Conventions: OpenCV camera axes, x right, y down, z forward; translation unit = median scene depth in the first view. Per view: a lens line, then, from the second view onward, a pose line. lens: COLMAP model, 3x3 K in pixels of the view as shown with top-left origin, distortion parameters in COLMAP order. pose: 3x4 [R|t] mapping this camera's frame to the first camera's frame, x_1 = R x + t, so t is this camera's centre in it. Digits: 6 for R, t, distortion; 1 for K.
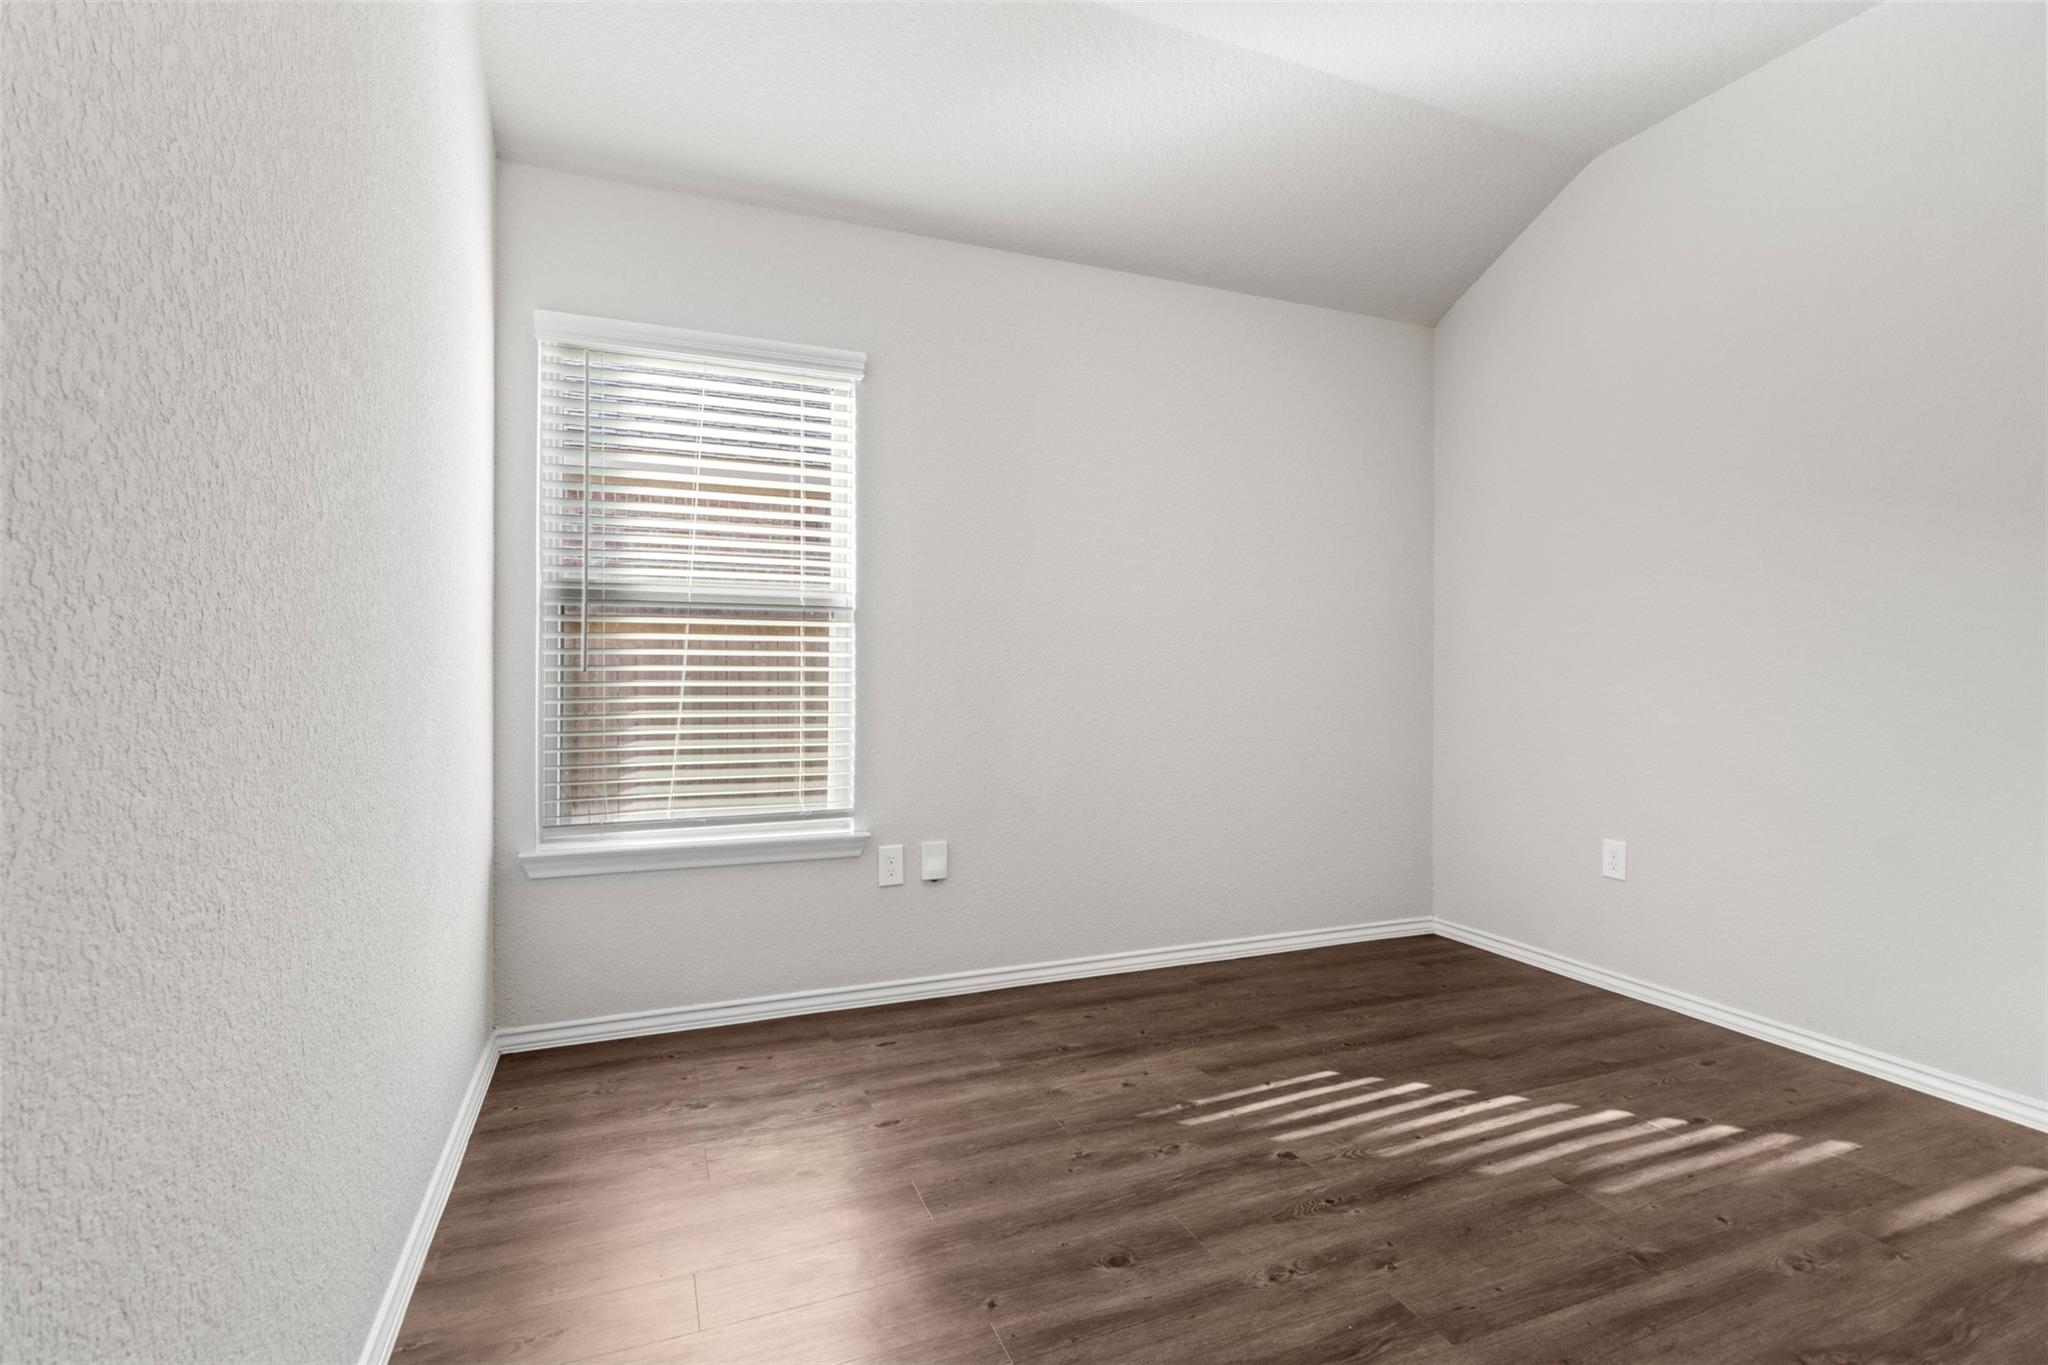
lens RADIAL K [[942.4, 0, 1022.6], [0, 942.4, 678.9], [0, 0, 1]] dist [-0.000369, 0.000206]
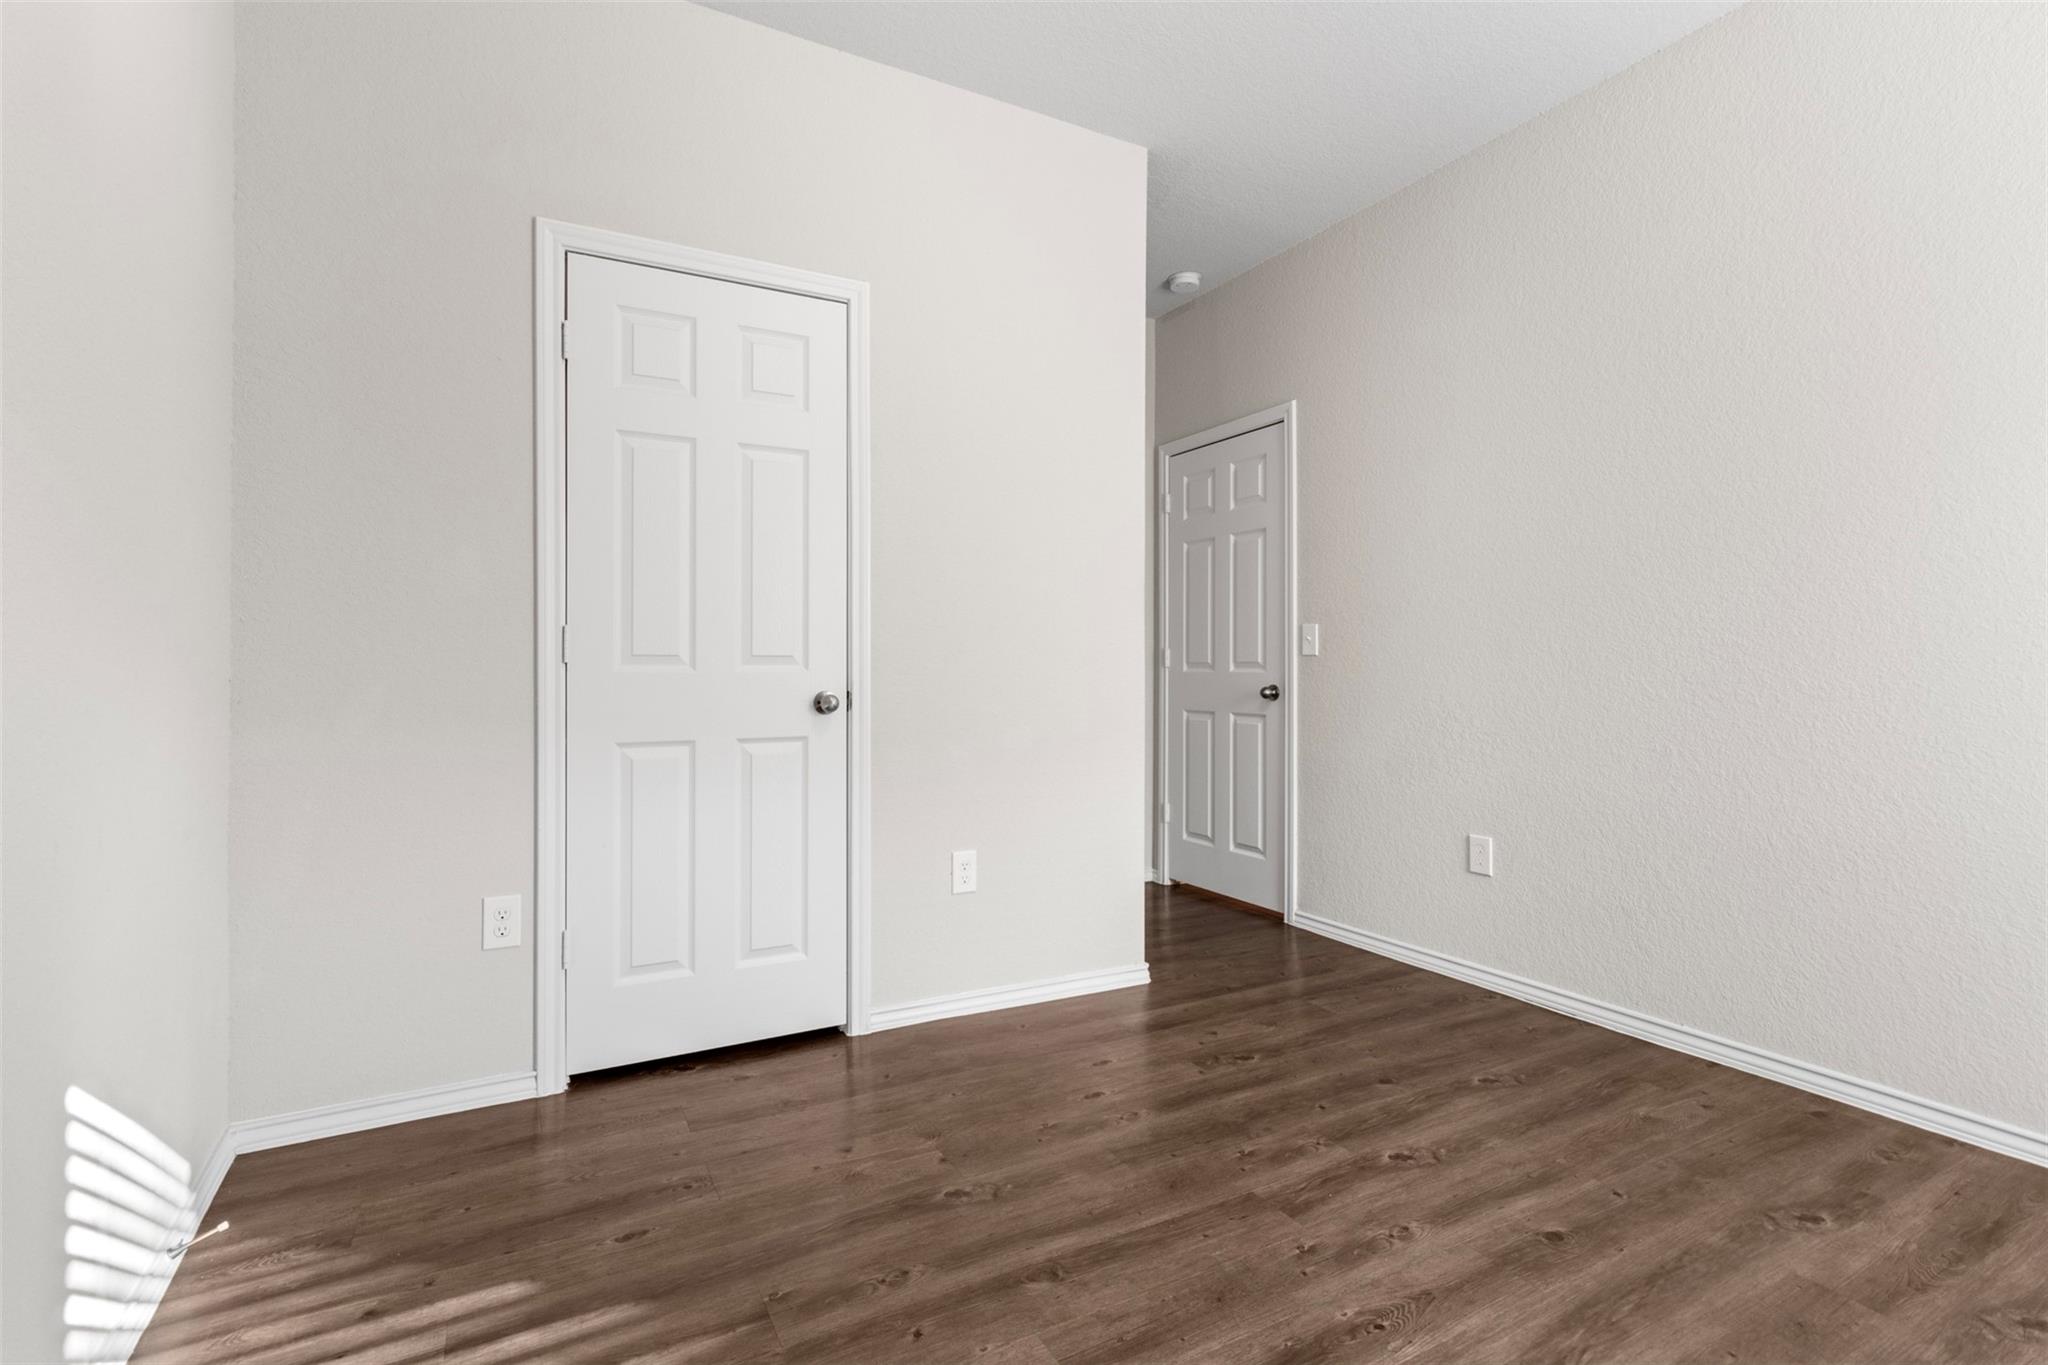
lens RADIAL K [[942.4, 0, 1023.8], [0, 942.4, 677.0], [0, 0, 1]] dist [-0.000369, 0.000206]
pose [[-0.993249, -0.002327, -0.115980, 0.803416], [-0.003605, 0.999935, 0.010809, -0.007960], [0.115948, 0.011154, -0.993193, 1.956330]]
